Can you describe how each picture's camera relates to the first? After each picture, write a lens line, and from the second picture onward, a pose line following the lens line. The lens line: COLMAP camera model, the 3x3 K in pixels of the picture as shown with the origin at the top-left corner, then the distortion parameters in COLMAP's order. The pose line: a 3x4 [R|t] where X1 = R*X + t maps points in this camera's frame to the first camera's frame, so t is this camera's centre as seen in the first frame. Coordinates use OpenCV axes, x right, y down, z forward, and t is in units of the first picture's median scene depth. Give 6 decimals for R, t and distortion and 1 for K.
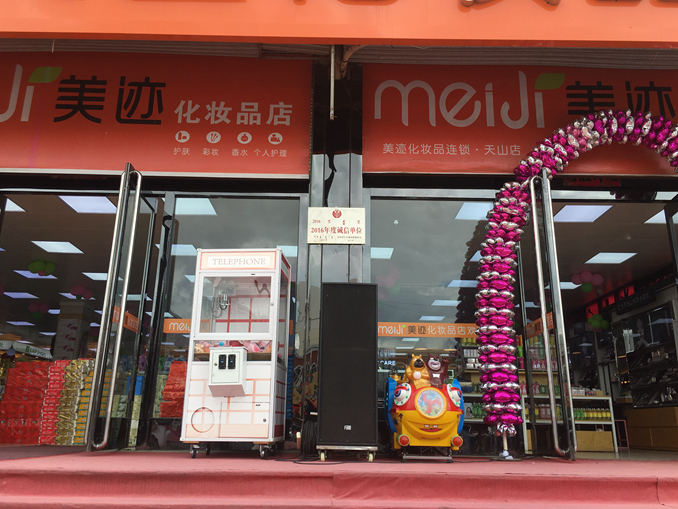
lens RADIAL K [[581.5, 0, 338.7], [0, 581.5, 254.3], [0, 0, 1]] dist [0.034797, 0.008800]
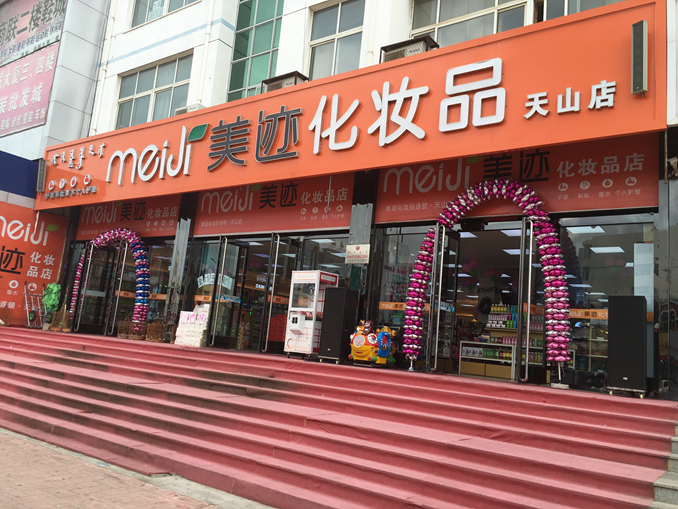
lens RADIAL K [[581.5, 0, 339.7], [0, 581.5, 252.9], [0, 0, 1]] dist [0.034797, 0.008800]
pose [[0.802276, -0.034522, -0.595954, 1.318745], [0.093534, 0.993265, 0.068378, -0.226184], [0.589580, -0.110600, 0.800102, -0.742283]]
